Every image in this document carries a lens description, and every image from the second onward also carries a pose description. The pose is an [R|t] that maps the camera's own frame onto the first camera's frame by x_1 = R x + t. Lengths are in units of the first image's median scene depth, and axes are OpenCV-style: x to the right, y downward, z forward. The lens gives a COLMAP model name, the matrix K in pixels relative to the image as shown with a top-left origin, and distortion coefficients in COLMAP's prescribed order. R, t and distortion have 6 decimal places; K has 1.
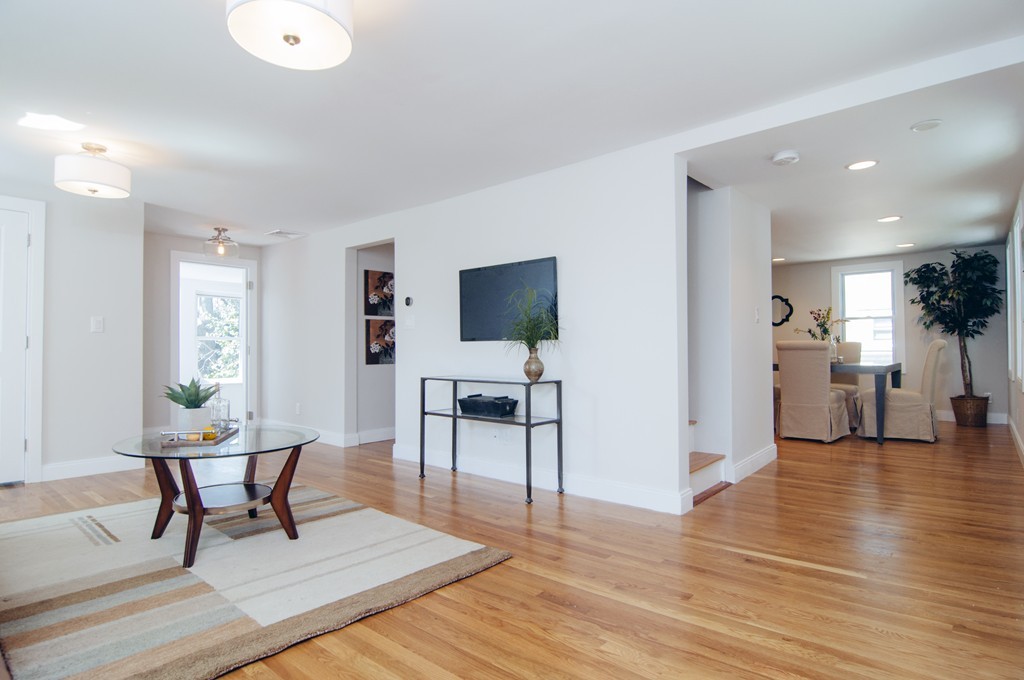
lens RADIAL K [[548.0, 0, 513.6], [0, 548.0, 344.4], [0, 0, 1]] dist [-0.010771, -0.002592]
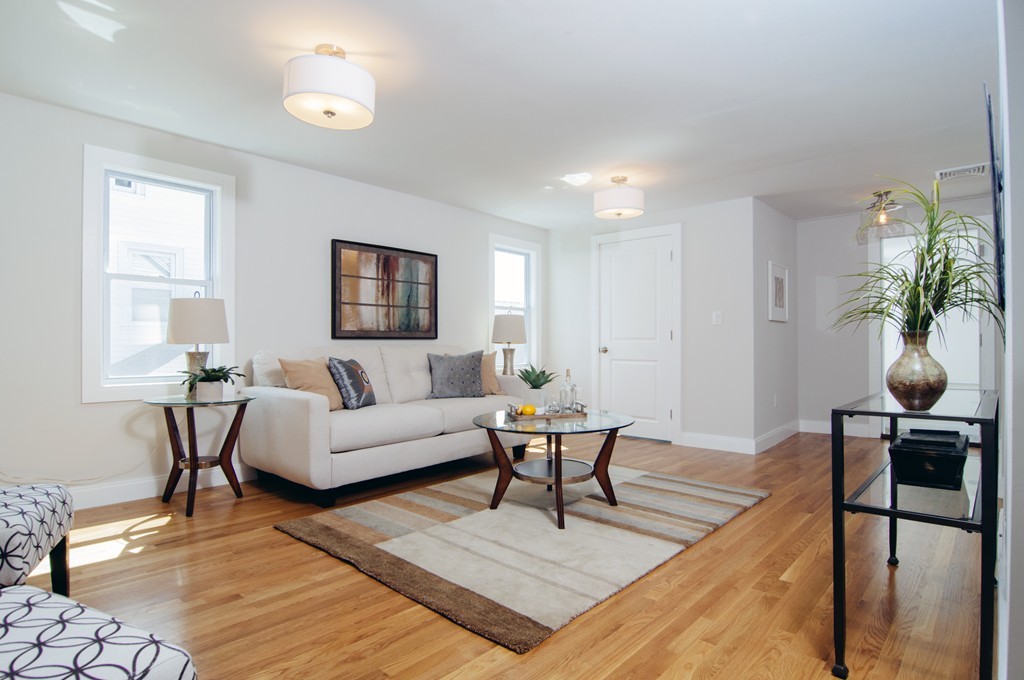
lens RADIAL K [[548.0, 0, 513.6], [0, 548.0, 344.4], [0, 0, 1]] dist [-0.010771, -0.002592]
pose [[-0.020427, 0.001482, -0.999790, 0.728083], [0.015716, 0.999876, 0.001161, 0.018526], [0.999668, -0.015689, -0.020447, 1.128090]]
